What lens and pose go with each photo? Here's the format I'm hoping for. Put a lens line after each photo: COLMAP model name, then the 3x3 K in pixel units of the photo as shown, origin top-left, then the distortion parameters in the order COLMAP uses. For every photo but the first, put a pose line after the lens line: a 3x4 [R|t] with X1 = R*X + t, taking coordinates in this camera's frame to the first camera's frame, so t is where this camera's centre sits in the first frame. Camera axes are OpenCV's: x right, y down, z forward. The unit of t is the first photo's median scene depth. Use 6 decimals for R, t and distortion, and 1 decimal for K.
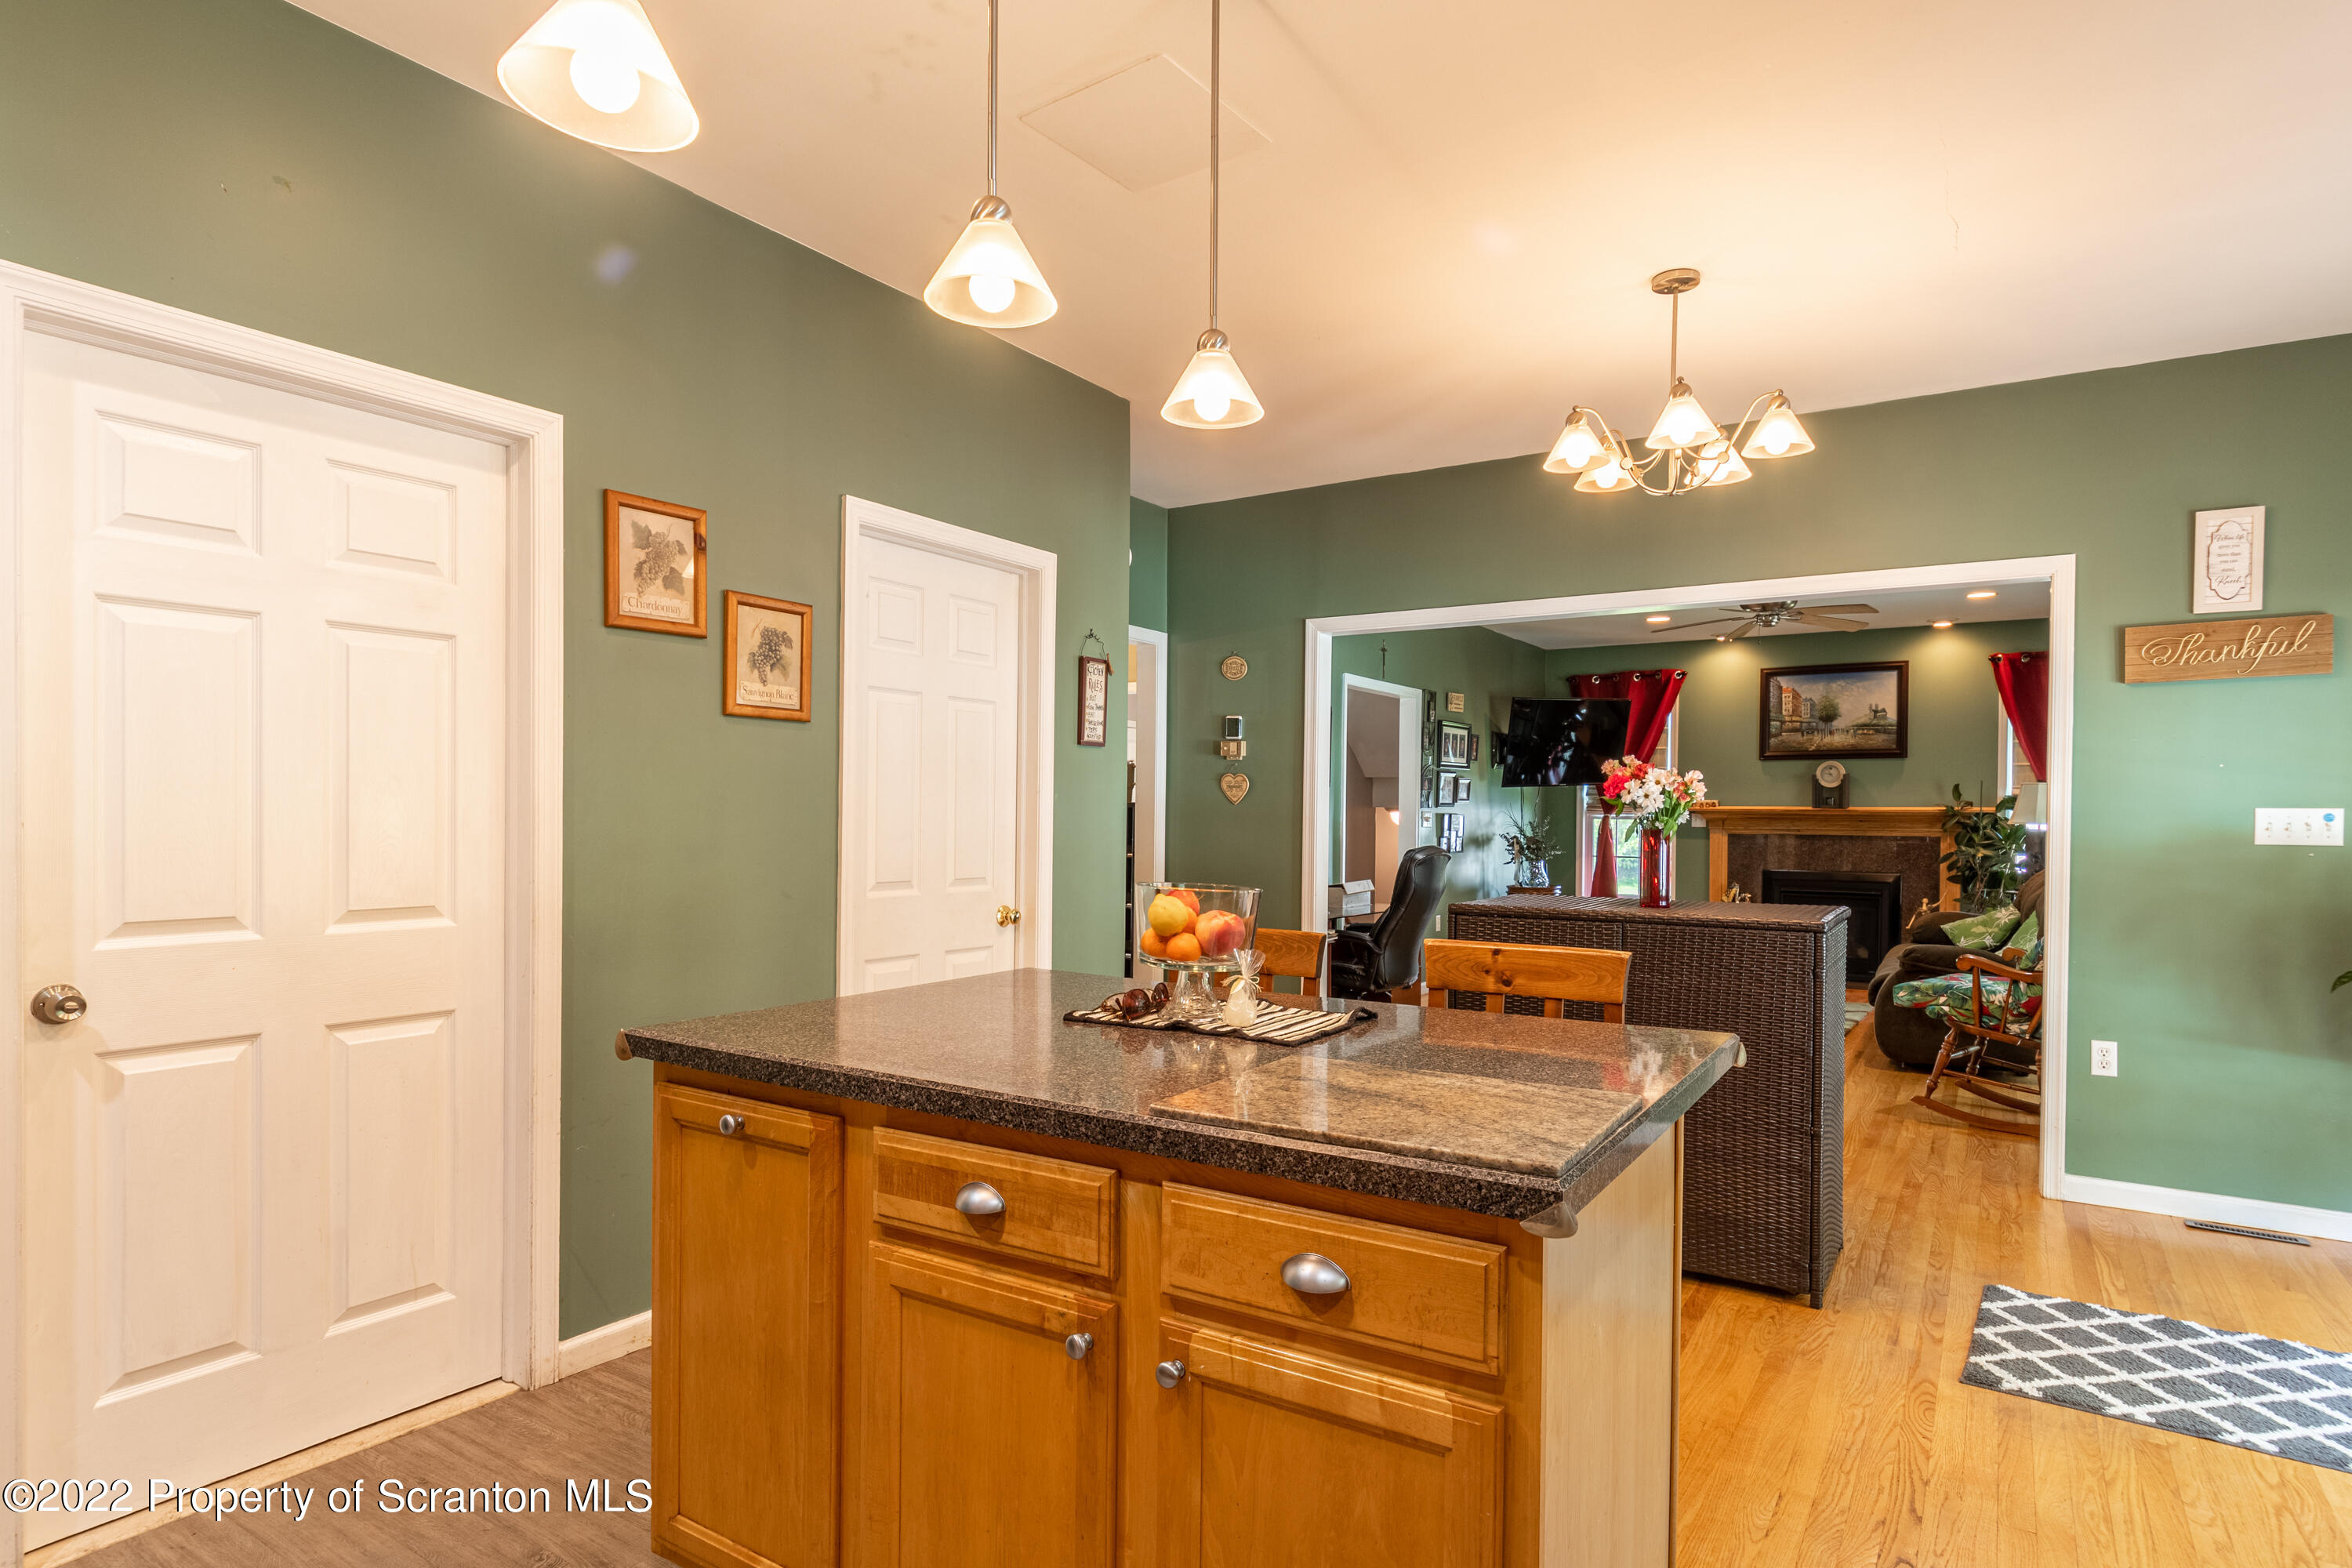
lens RADIAL K [[1260.8, 0, 1186.1], [0, 1260.8, 799.3], [0, 0, 1]] dist [0.001070, -0.000096]
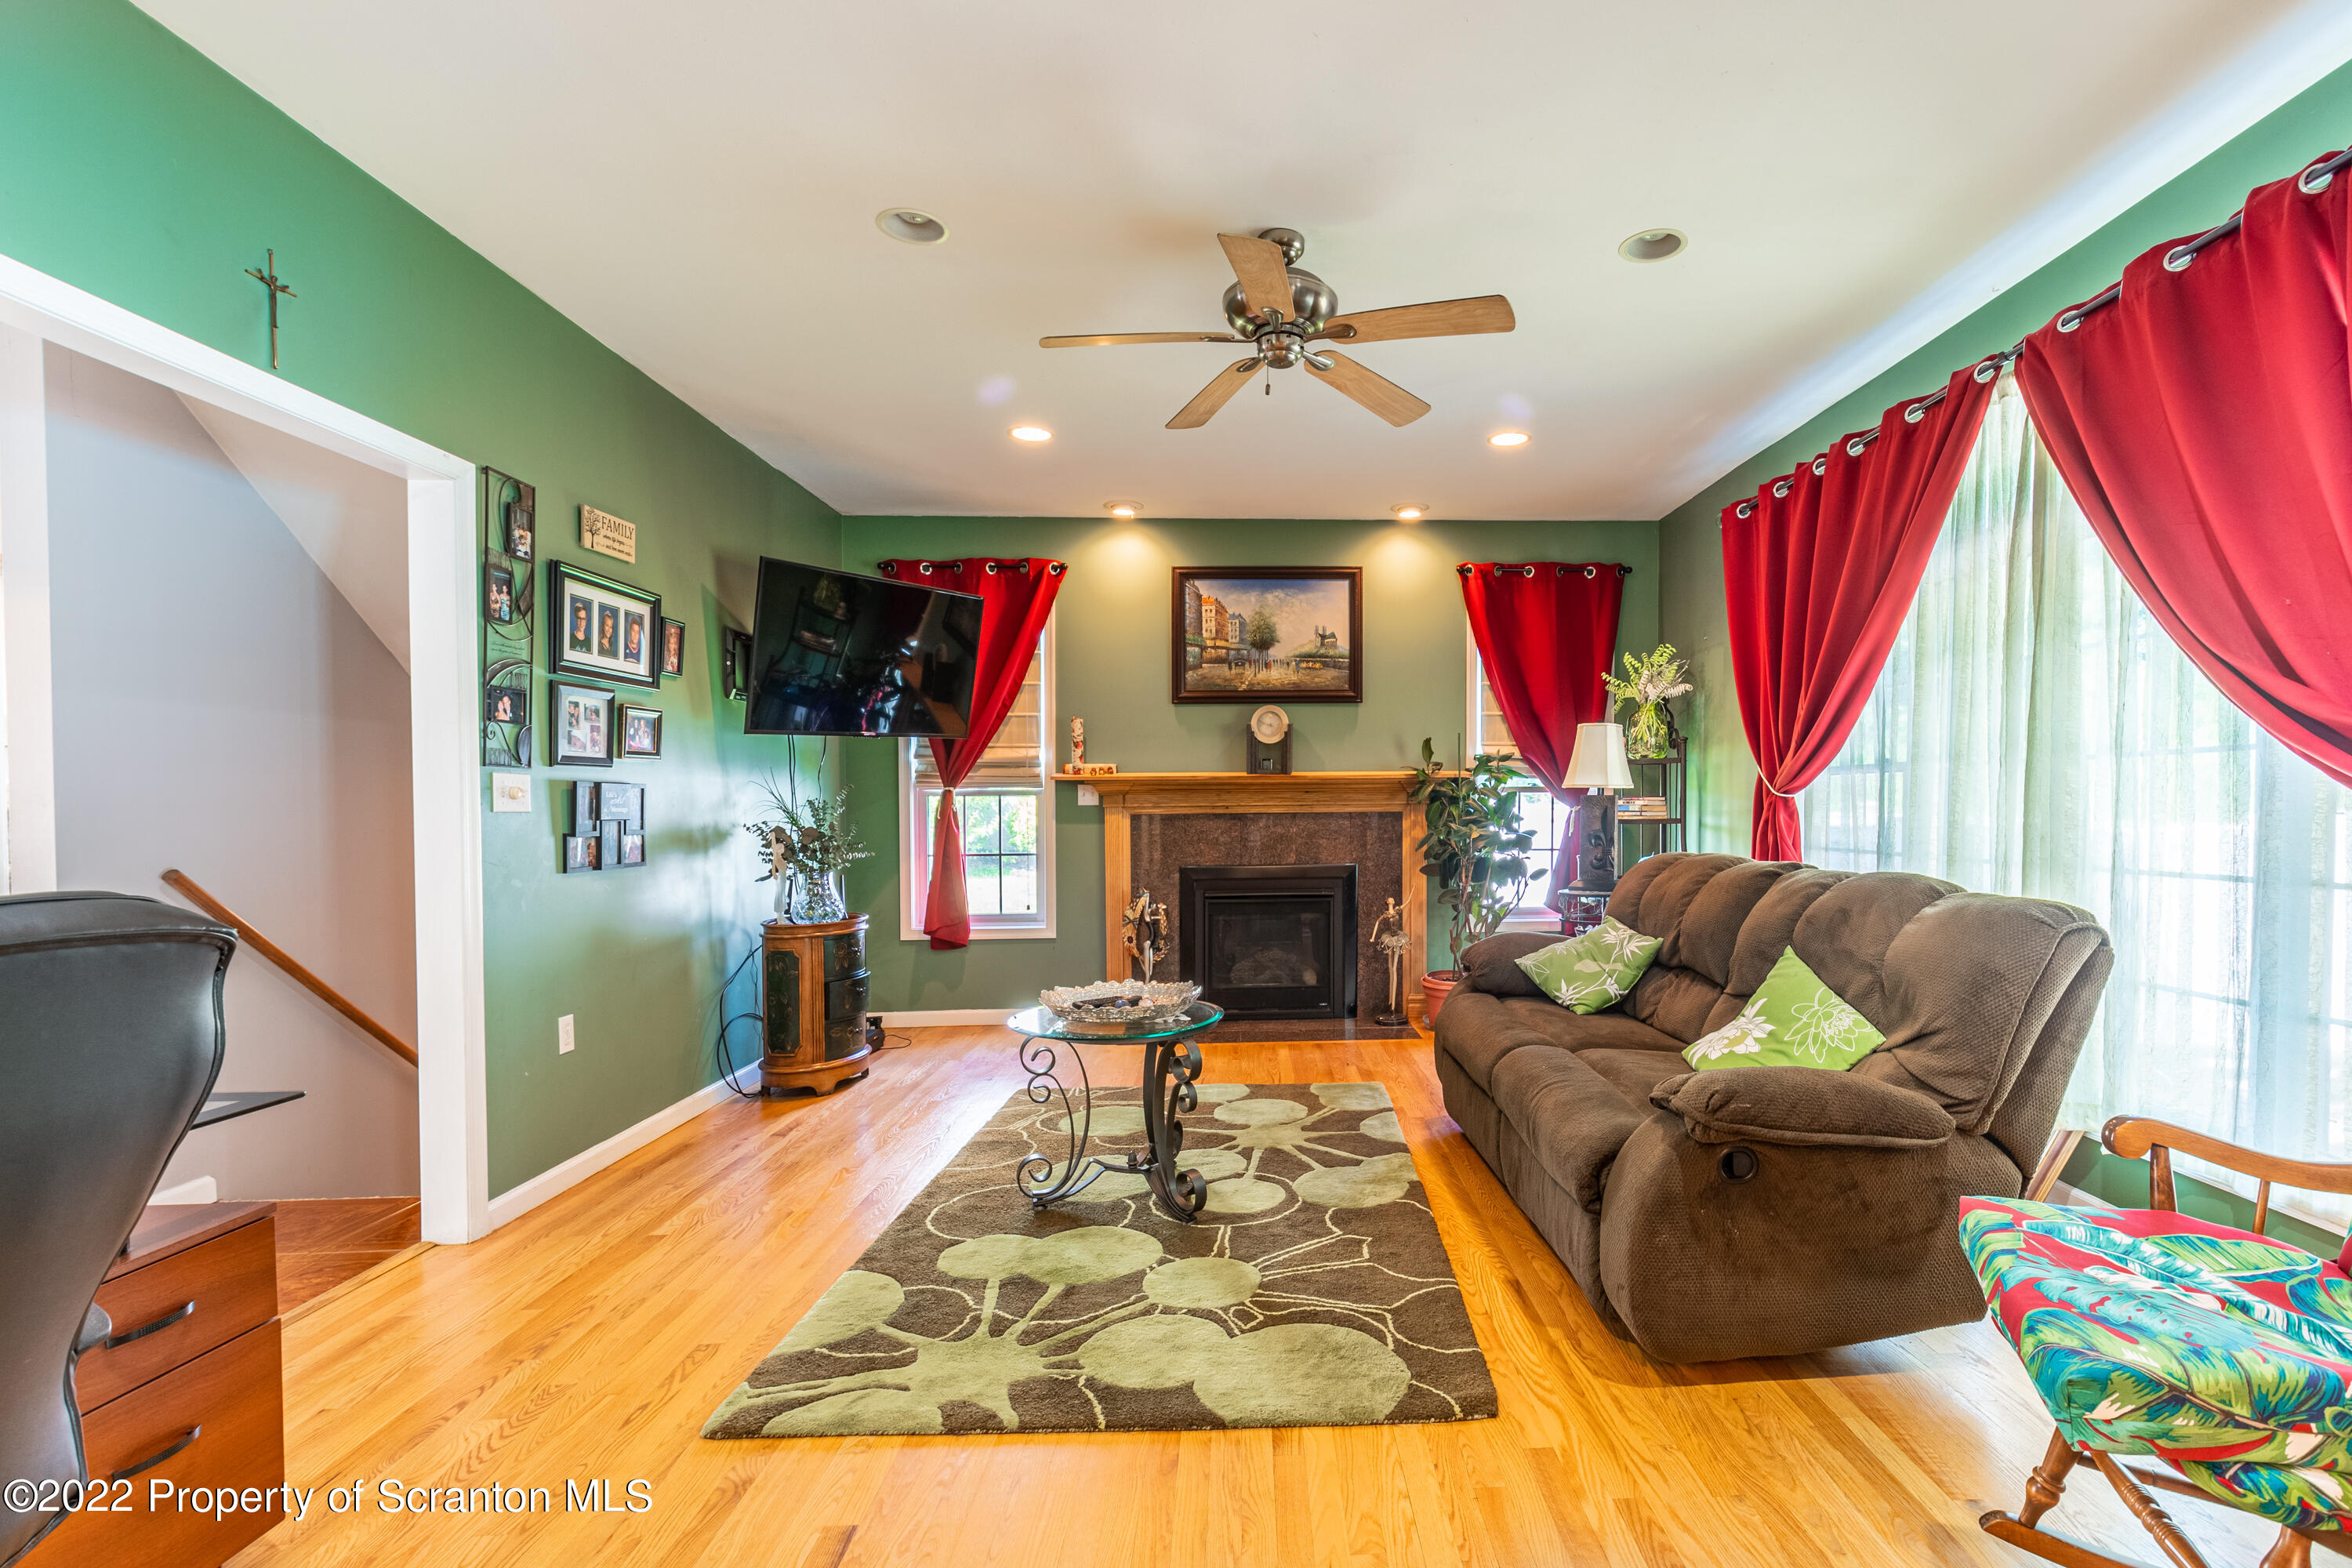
lens RADIAL K [[1055.0, 0, 1280.5], [0, 1055.0, 833.6], [0, 0, 1]] dist [-0.001578, -0.000345]
pose [[0.811853, -0.032701, 0.582945, 0.175336], [0.009997, 0.999062, 0.042121, 0.015372], [-0.583776, -0.028369, 0.811419, 0.520263]]
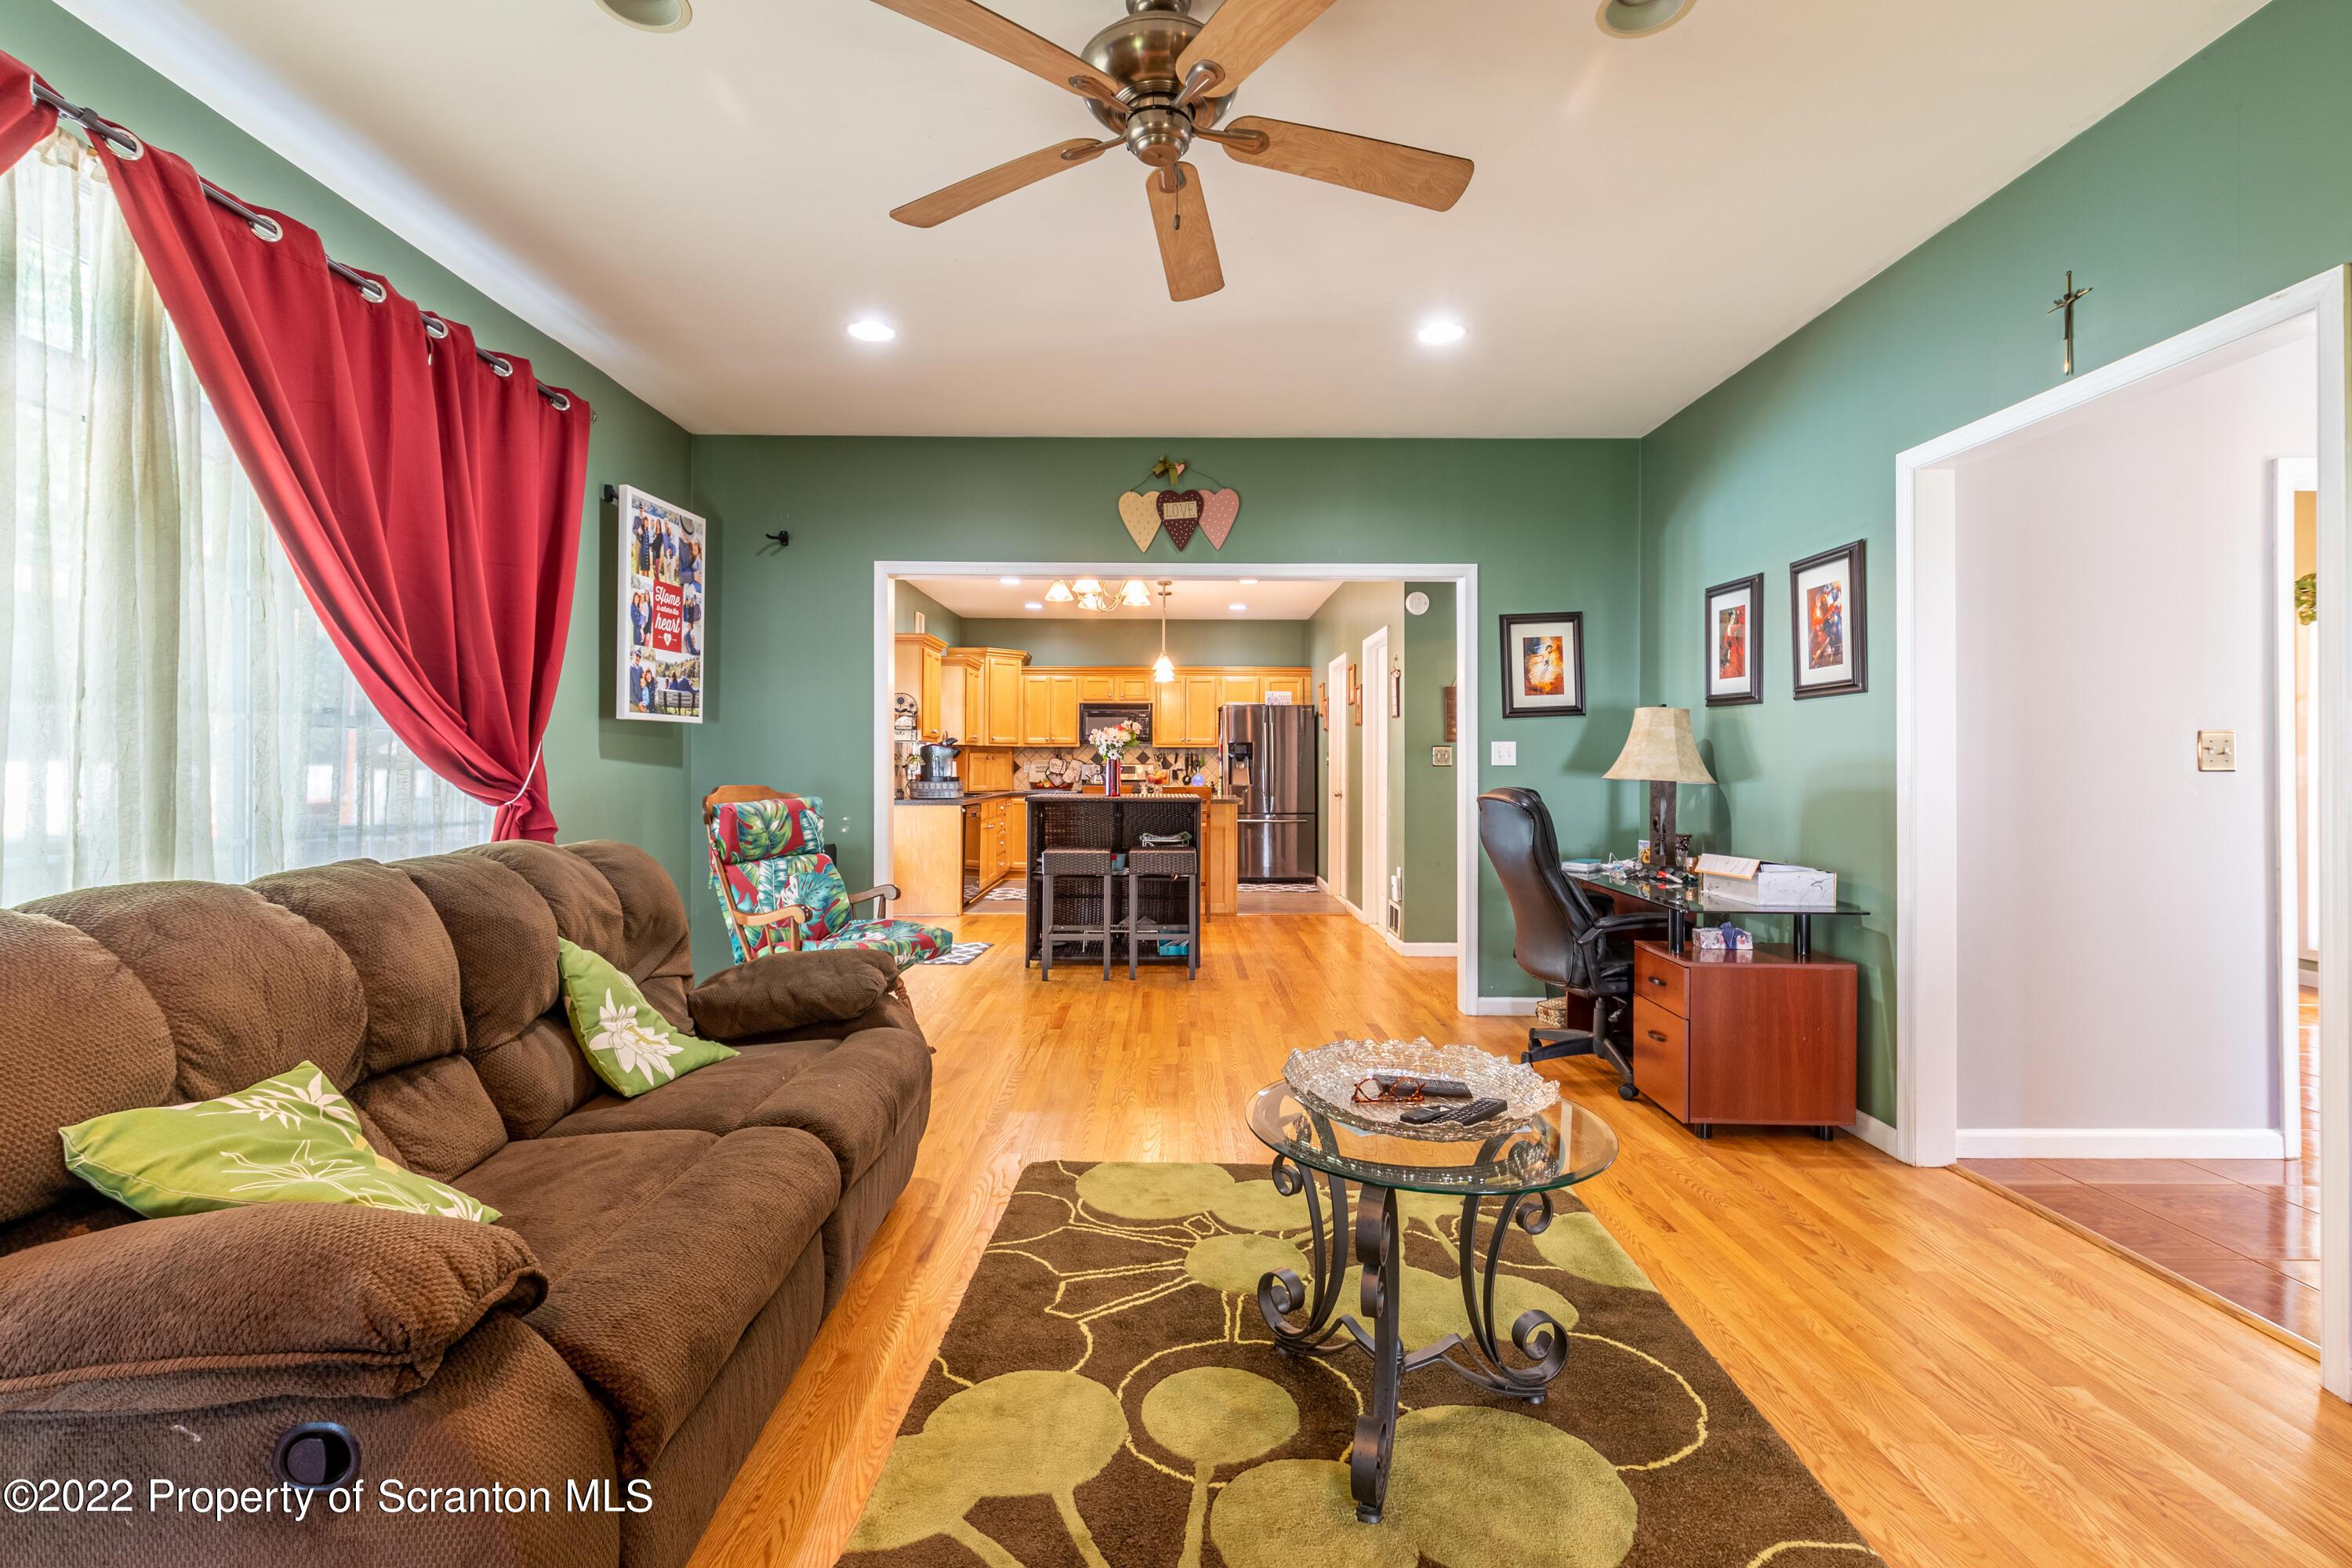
lens RADIAL K [[1055.0, 0, 1177.6], [0, 1055.0, 777.4], [0, 0, 1]] dist [-0.001578, -0.000345]
pose [[-0.829961, -0.014777, -0.557626, 0.486168], [-0.012888, 0.999890, -0.007315, 0.025200], [0.557672, 0.001115, -0.830060, 0.972652]]
